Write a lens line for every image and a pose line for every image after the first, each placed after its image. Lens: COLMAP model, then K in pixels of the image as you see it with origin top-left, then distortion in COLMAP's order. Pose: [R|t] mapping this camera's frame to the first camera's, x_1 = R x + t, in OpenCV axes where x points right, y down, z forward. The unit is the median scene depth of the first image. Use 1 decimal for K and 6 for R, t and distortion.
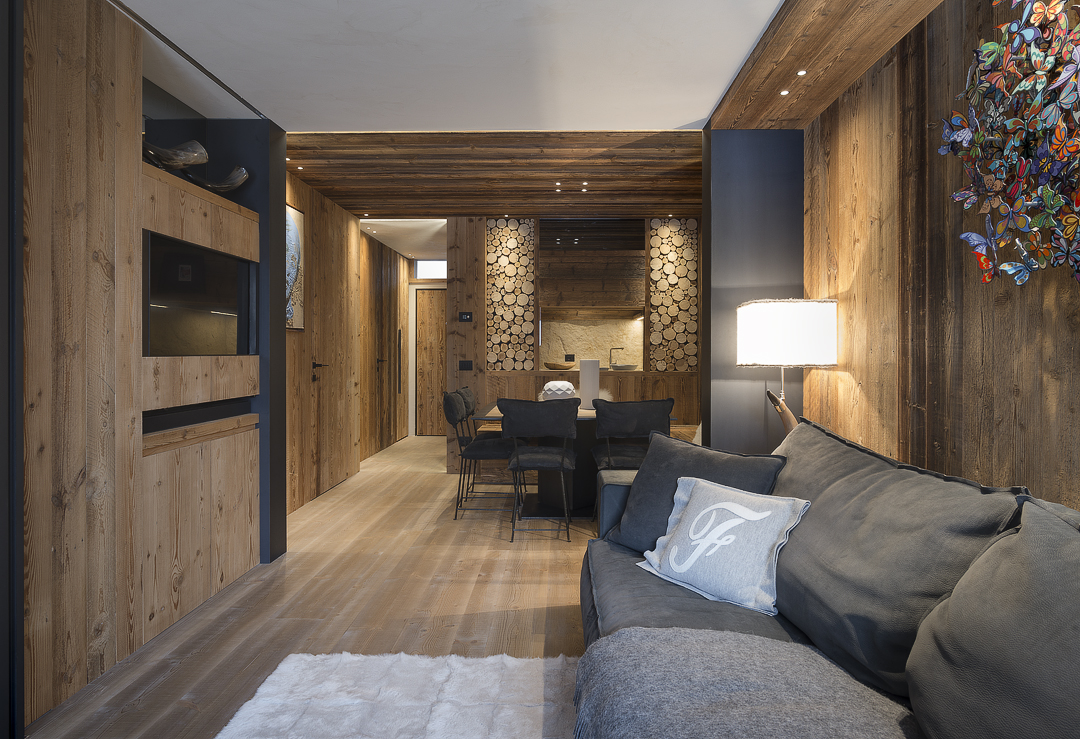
lens RADIAL K [[632.8, 0, 549.4], [0, 632.8, 353.7], [0, 0, 1]] dist [-0.006069, 0.002509]
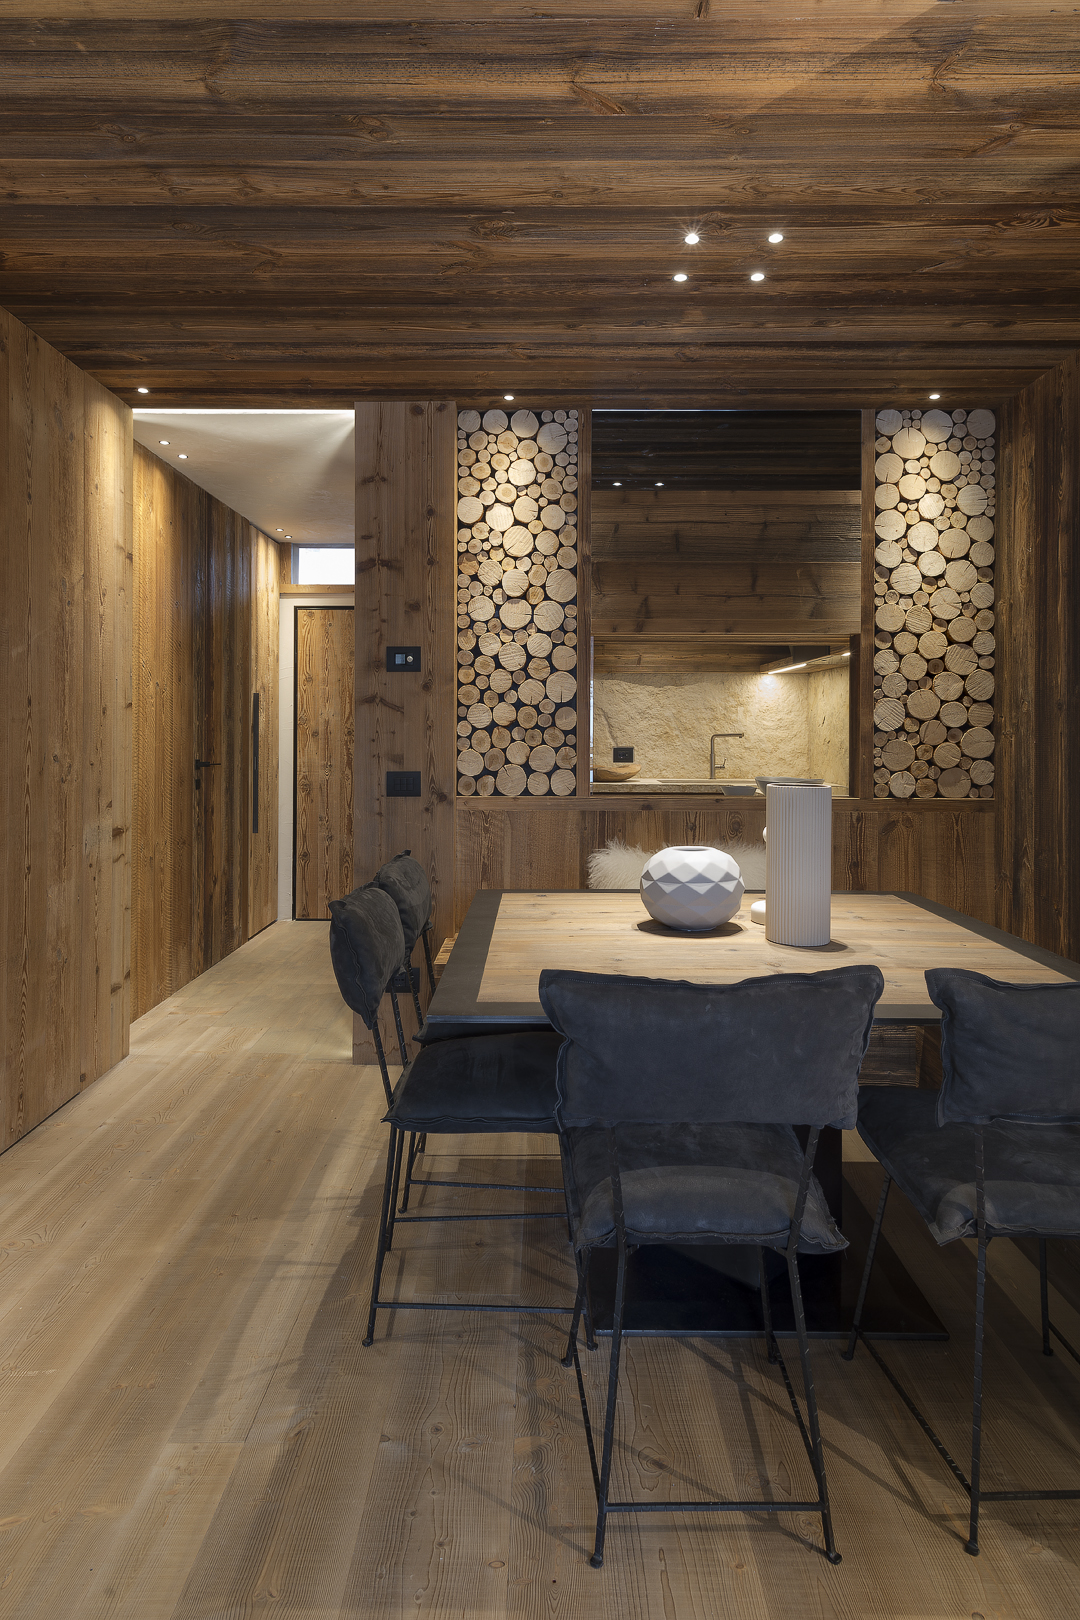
lens RADIAL K [[975.1, 0, 536.0], [0, 975.1, 728.4], [0, 0, 1]] dist [0.019971, -0.001462]
pose [[0.999959, 0.001874, 0.008805, -0.067025], [-0.001823, 0.999982, -0.005778, -0.014655], [-0.008815, 0.005762, 0.999945, 0.479349]]
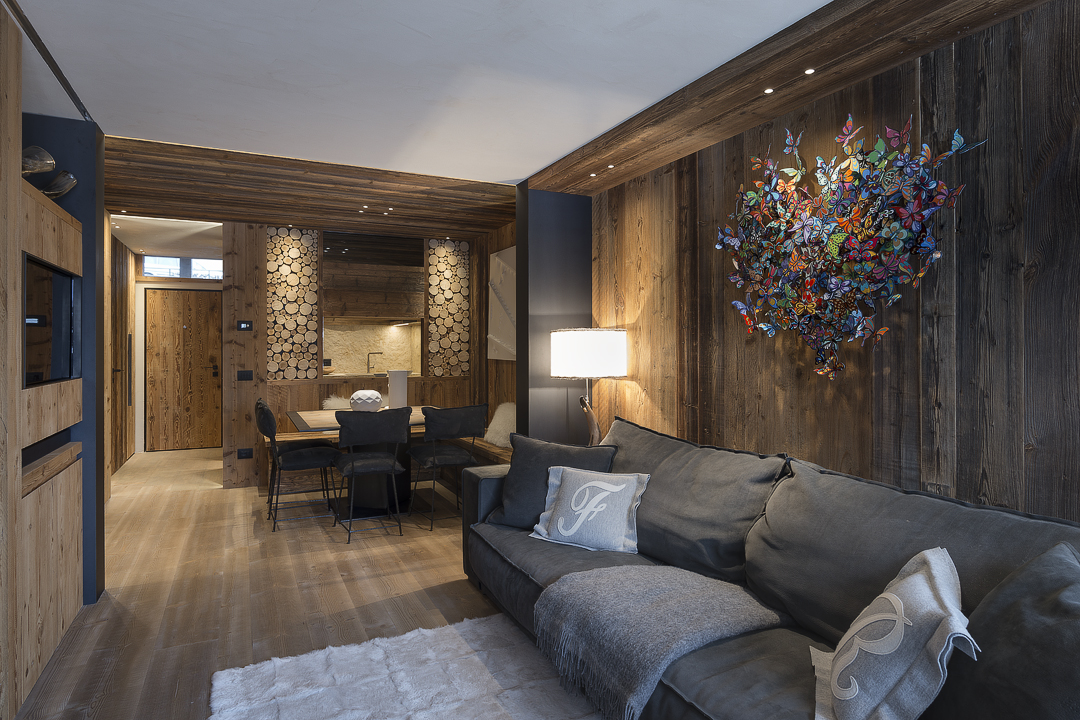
lens RADIAL K [[622.5, 0, 549.5], [0, 622.5, 345.2], [0, 0, 1]] dist [-0.005630, 0.001854]
pose [[0.887250, -0.001986, 0.461286, -0.188509], [0.004422, 0.999981, -0.004200, -0.026383], [-0.461269, 0.005766, 0.887242, -0.077483]]
